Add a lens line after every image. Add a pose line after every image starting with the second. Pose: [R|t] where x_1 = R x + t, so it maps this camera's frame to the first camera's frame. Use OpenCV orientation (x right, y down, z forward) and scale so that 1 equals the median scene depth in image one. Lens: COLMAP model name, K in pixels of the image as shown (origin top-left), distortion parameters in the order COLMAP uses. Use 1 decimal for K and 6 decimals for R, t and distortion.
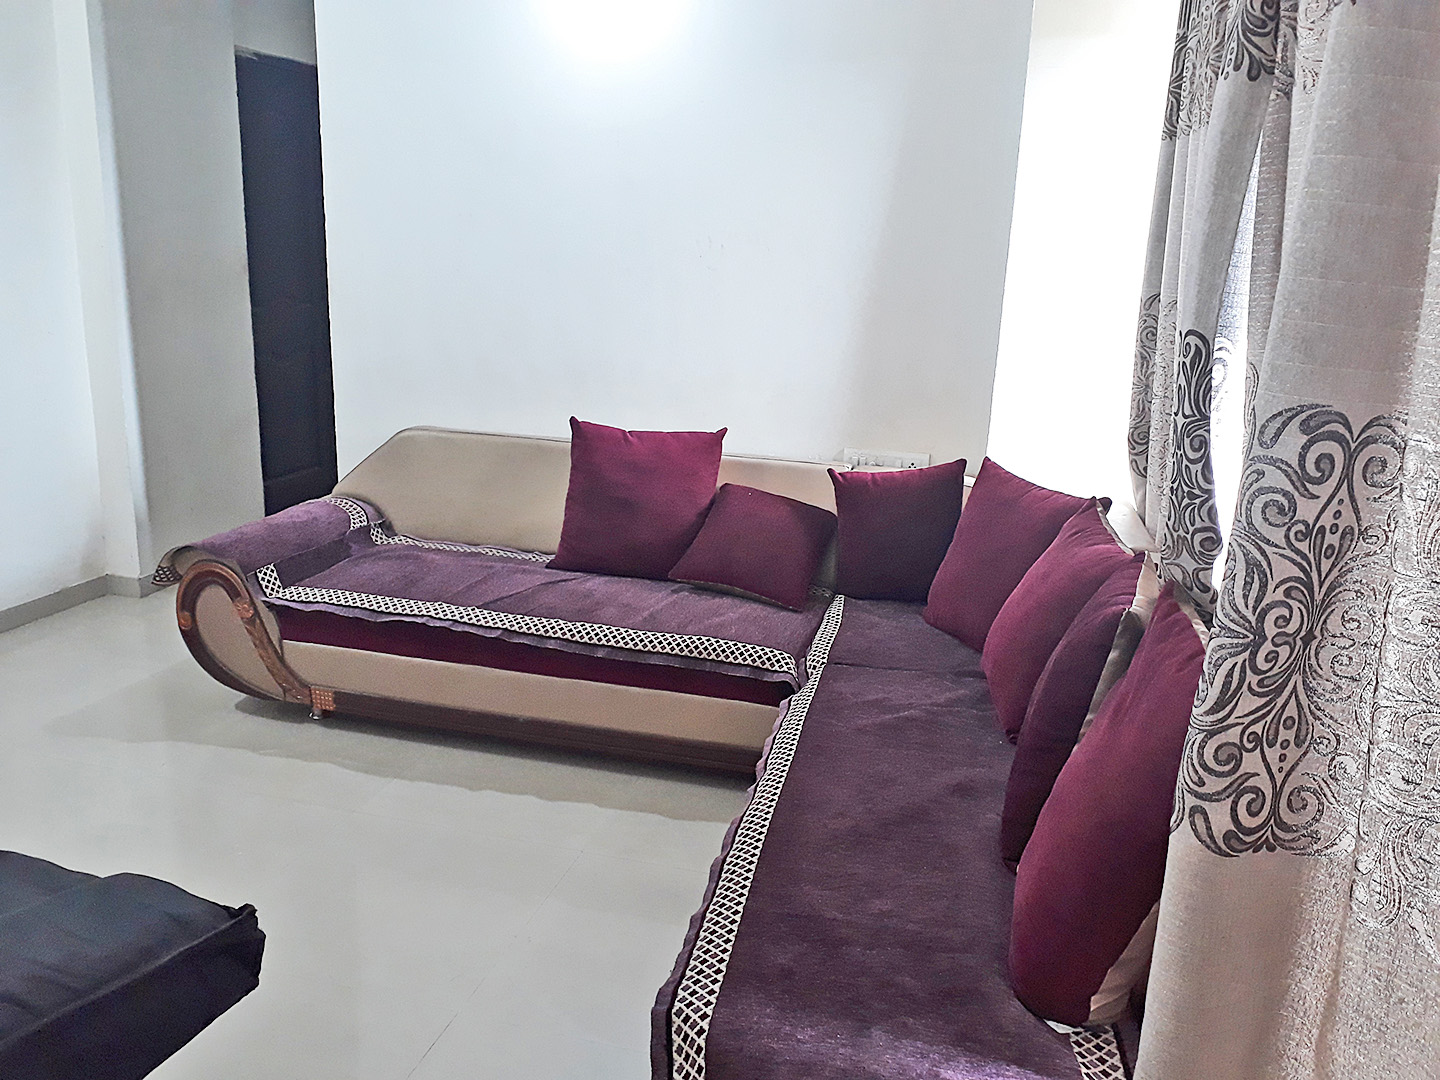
lens RADIAL K [[1158.3, 0, 720.0], [0, 1158.3, 540.0], [0, 0, 1]] dist [0.152458, -0.251260]
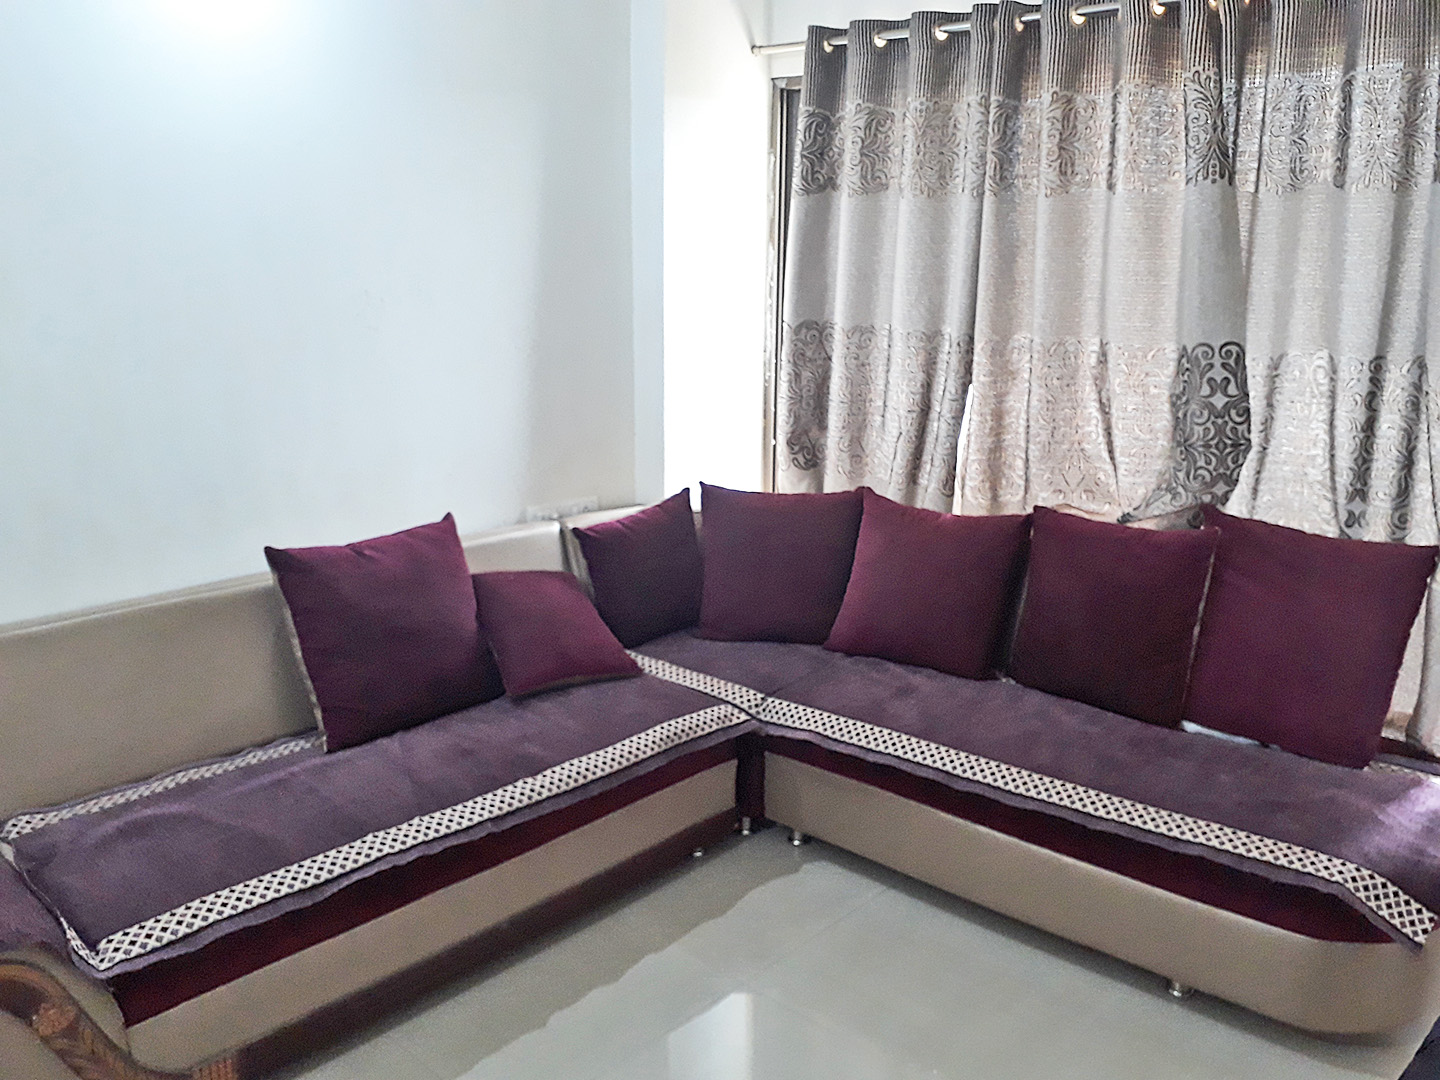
lens RADIAL K [[1158.3, 0, 720.0], [0, 1158.3, 540.0], [0, 0, 1]] dist [0.152458, -0.251260]
pose [[0.453665, -0.235433, 0.859511, -0.651309], [0.239306, 0.961232, 0.136986, -0.148585], [-0.858441, 0.143540, 0.492417, 0.416129]]
